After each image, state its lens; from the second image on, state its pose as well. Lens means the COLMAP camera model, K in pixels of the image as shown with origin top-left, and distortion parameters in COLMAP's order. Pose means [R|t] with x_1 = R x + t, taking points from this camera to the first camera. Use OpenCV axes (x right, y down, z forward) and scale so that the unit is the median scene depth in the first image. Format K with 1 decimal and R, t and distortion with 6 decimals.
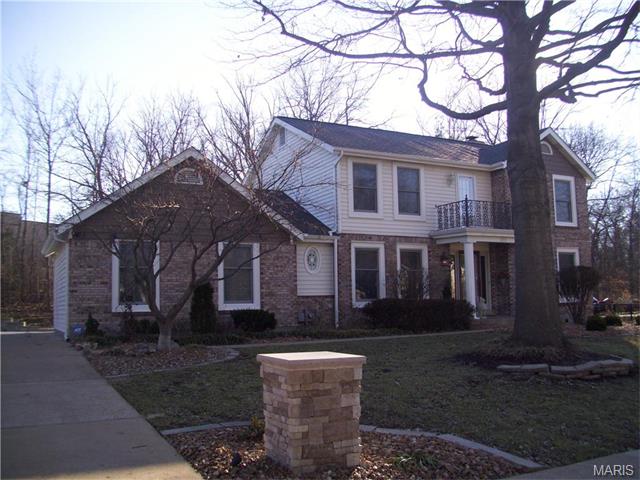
lens RADIAL K [[622.7, 0, 303.8], [0, 622.7, 251.9], [0, 0, 1]] dist [-0.145580, 0.095930]
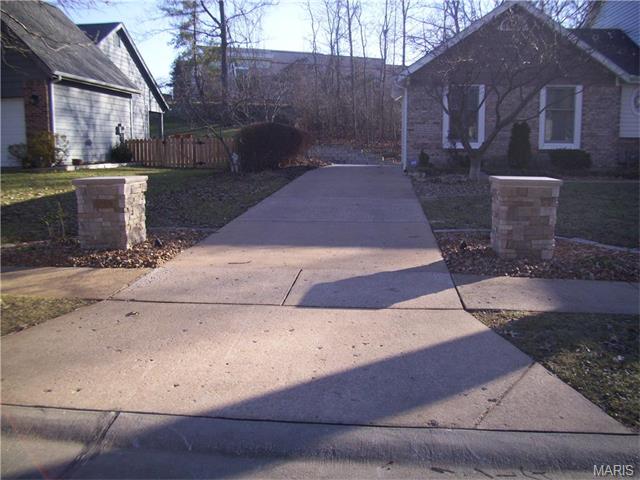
lens RADIAL K [[622.7, 0, 303.8], [0, 622.7, 251.9], [0, 0, 1]] dist [-0.145580, 0.095930]
pose [[0.836291, 0.106751, -0.537792, 0.121485], [0.034412, 0.968709, 0.245801, -0.008313], [0.547204, -0.224068, 0.806450, -0.138478]]
